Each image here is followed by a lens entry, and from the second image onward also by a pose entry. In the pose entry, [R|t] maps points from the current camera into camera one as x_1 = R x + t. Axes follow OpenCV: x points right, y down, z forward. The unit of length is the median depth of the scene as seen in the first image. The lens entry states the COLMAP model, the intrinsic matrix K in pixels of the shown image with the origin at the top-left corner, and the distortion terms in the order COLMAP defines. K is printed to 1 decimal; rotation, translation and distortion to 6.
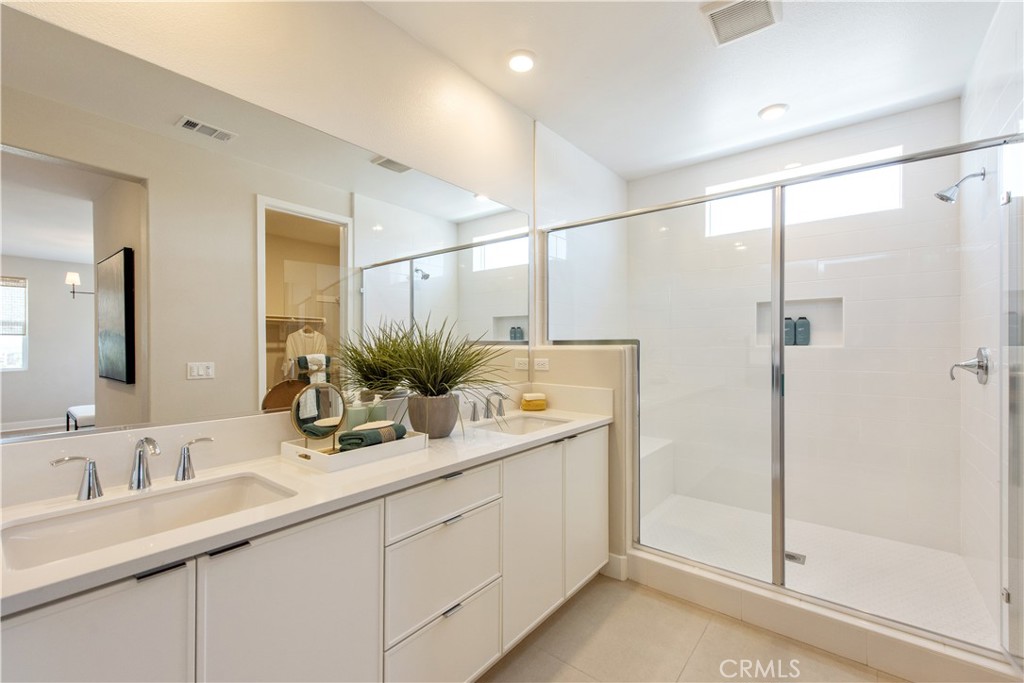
lens RADIAL K [[424.3, 0, 512.0], [0, 424.3, 341.5], [0, 0, 1]] dist [0.006753, -0.000614]
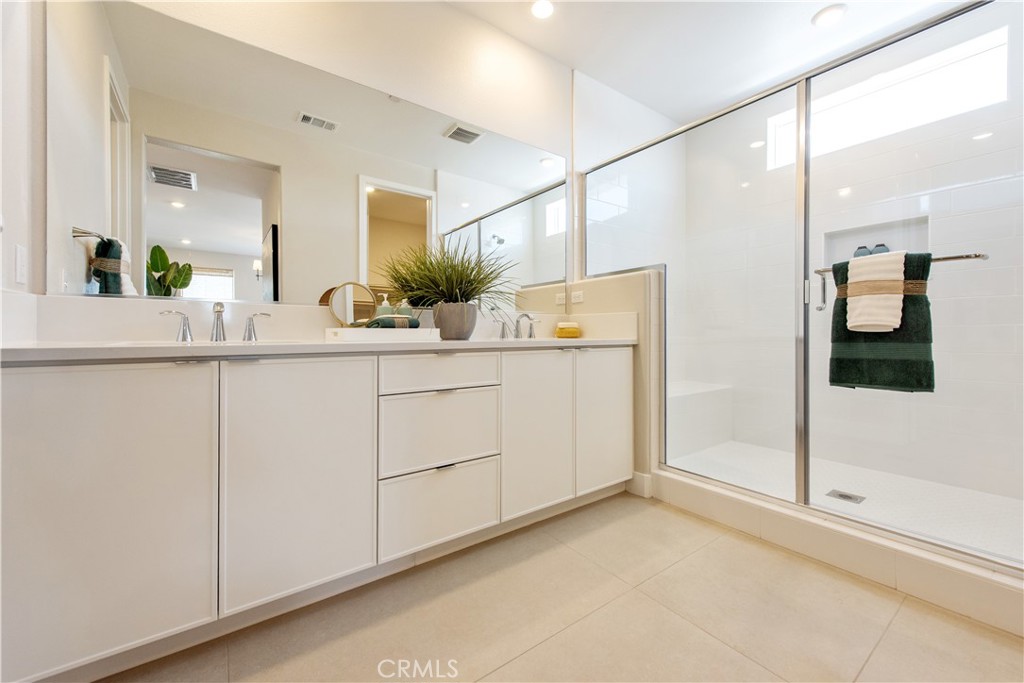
lens RADIAL K [[398.6, 0, 517.7], [0, 398.6, 330.6], [0, 0, 1]] dist [0.004288, -0.000143]
pose [[0.968166, -0.000892, -0.250307, 0.181537], [0.001579, 0.999996, 0.002546, 0.140747], [0.250303, -0.002860, 0.968163, -0.007475]]
